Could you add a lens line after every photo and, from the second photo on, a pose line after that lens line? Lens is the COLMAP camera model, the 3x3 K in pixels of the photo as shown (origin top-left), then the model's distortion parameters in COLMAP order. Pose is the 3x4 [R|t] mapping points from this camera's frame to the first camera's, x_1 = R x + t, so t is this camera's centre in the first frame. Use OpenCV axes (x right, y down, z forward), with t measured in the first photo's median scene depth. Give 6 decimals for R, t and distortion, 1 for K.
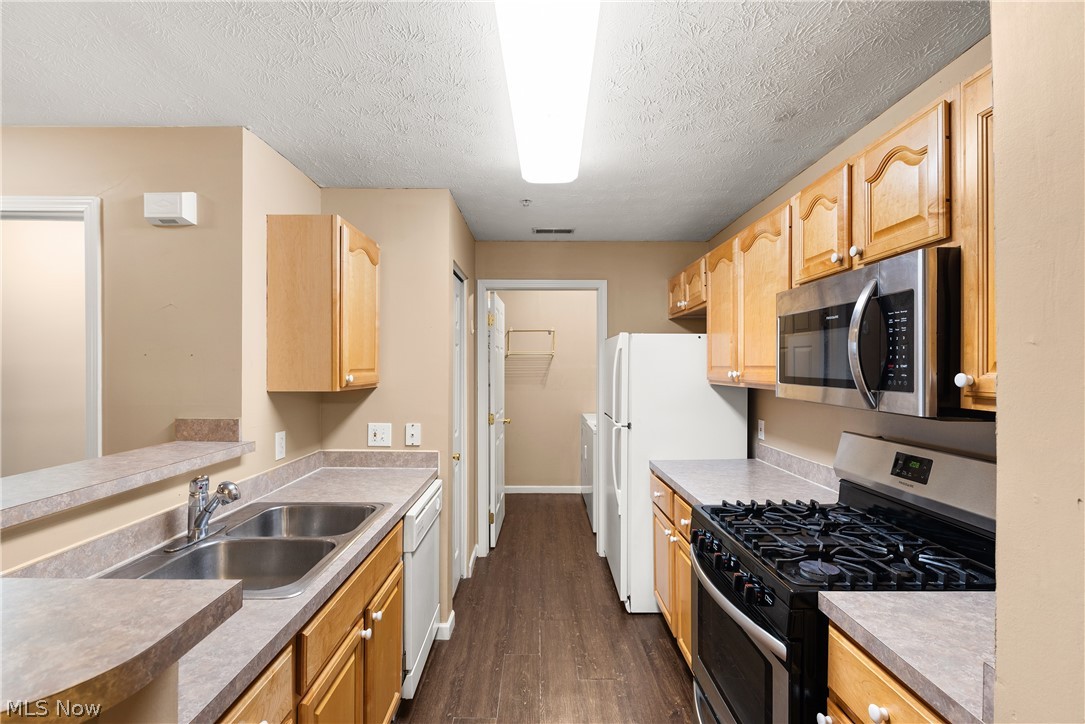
lens RADIAL K [[500.9, 0, 542.5], [0, 500.9, 362.0], [0, 0, 1]] dist [0.000634, -0.000513]
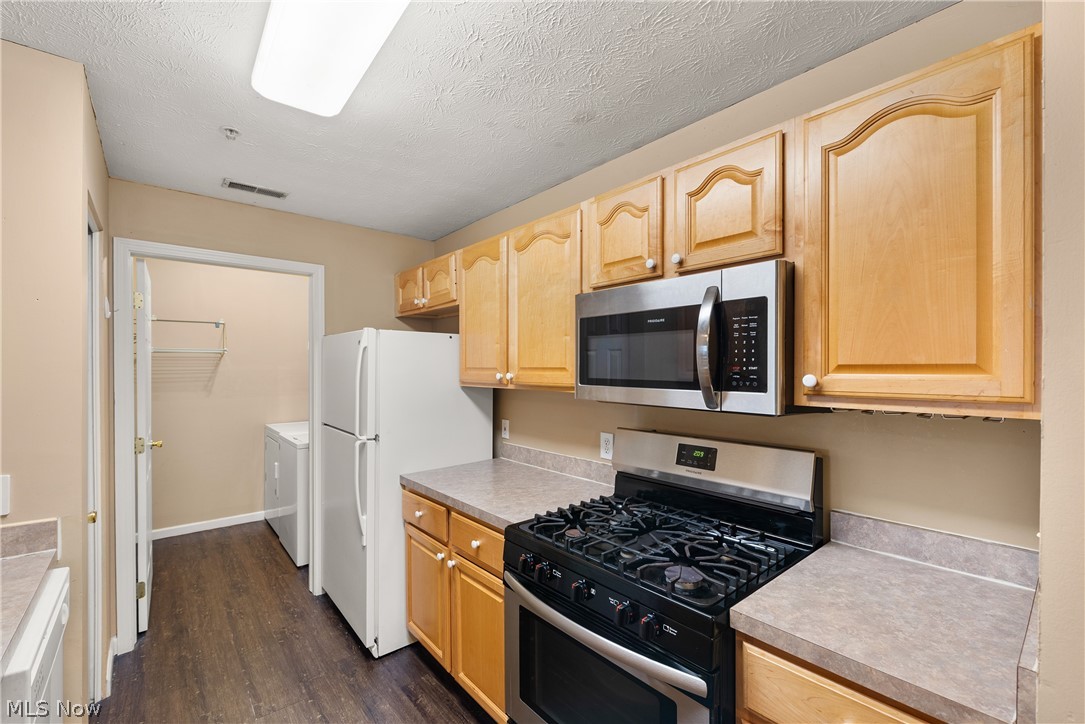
lens RADIAL K [[454.5, 0, 540.9], [0, 454.5, 366.9], [0, 0, 1]] dist [0.009567, -0.006129]
pose [[0.768013, -0.000281, 0.640435, -0.129076], [-0.004809, 0.999969, 0.006206, 0.000892], [-0.640417, -0.007846, 0.767988, 0.276900]]
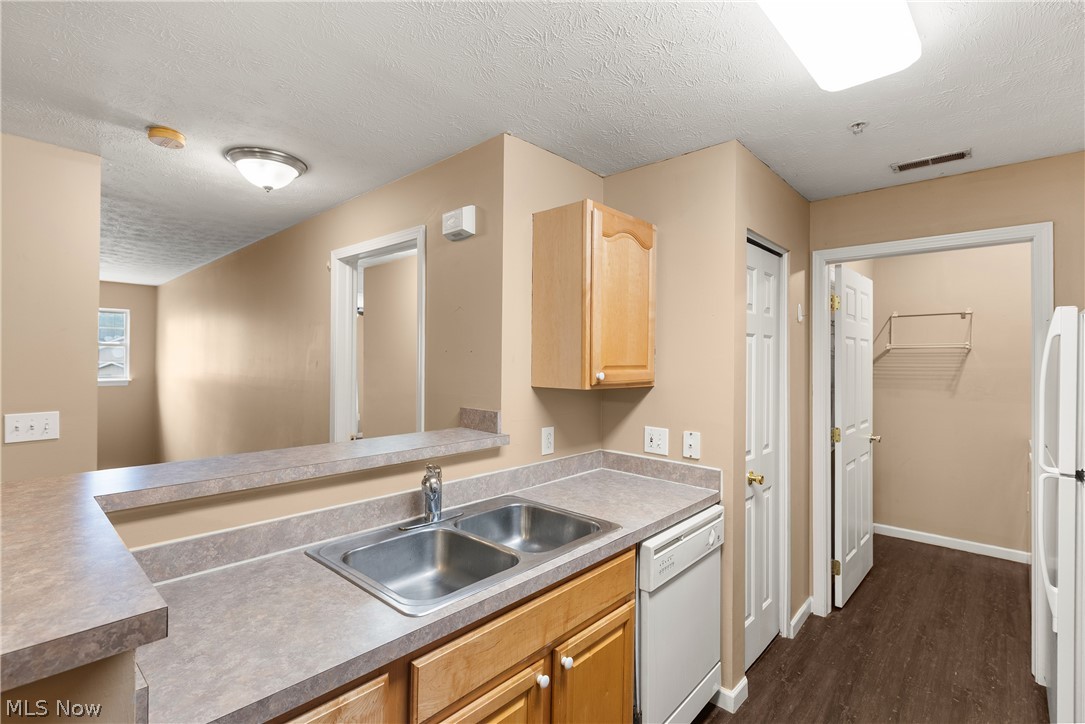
lens RADIAL K [[502.1, 0, 539.5], [0, 502.1, 352.8], [0, 0, 1]] dist [0.000998, -0.001091]
pose [[0.730648, -0.004286, -0.682741, 0.140668], [-0.002622, 0.999955, -0.009083, -0.000758], [0.682749, 0.008426, 0.730604, 0.234879]]
